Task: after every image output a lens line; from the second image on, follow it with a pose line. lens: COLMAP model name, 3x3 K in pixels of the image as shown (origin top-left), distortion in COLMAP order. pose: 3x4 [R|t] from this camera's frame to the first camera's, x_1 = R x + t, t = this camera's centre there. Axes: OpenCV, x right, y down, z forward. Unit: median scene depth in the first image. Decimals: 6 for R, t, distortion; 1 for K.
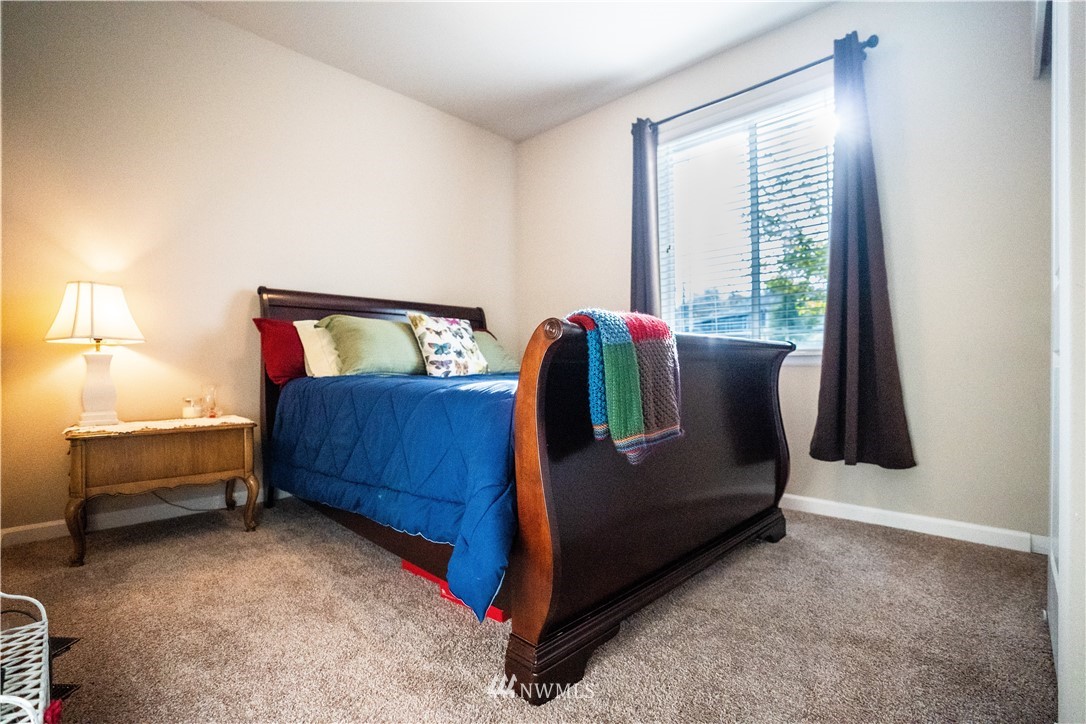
lens RADIAL K [[499.9, 0, 551.7], [0, 499.9, 366.7], [0, 0, 1]] dist [-0.070616, 0.028716]
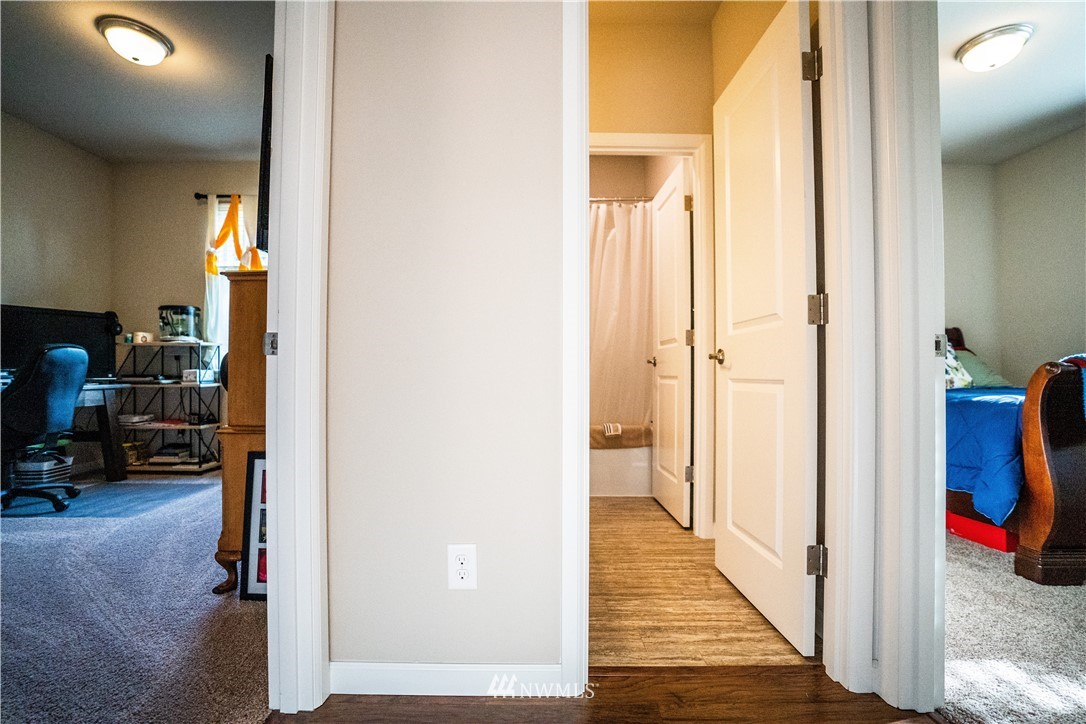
lens RADIAL K [[499.9, 0, 551.7], [0, 499.9, 366.7], [0, 0, 1]] dist [-0.070616, 0.028716]
pose [[0.698700, -0.008493, -0.715365, -0.021054], [-0.001517, 0.999910, -0.013354, -0.046363], [0.715413, 0.010416, 0.698624, -1.245334]]
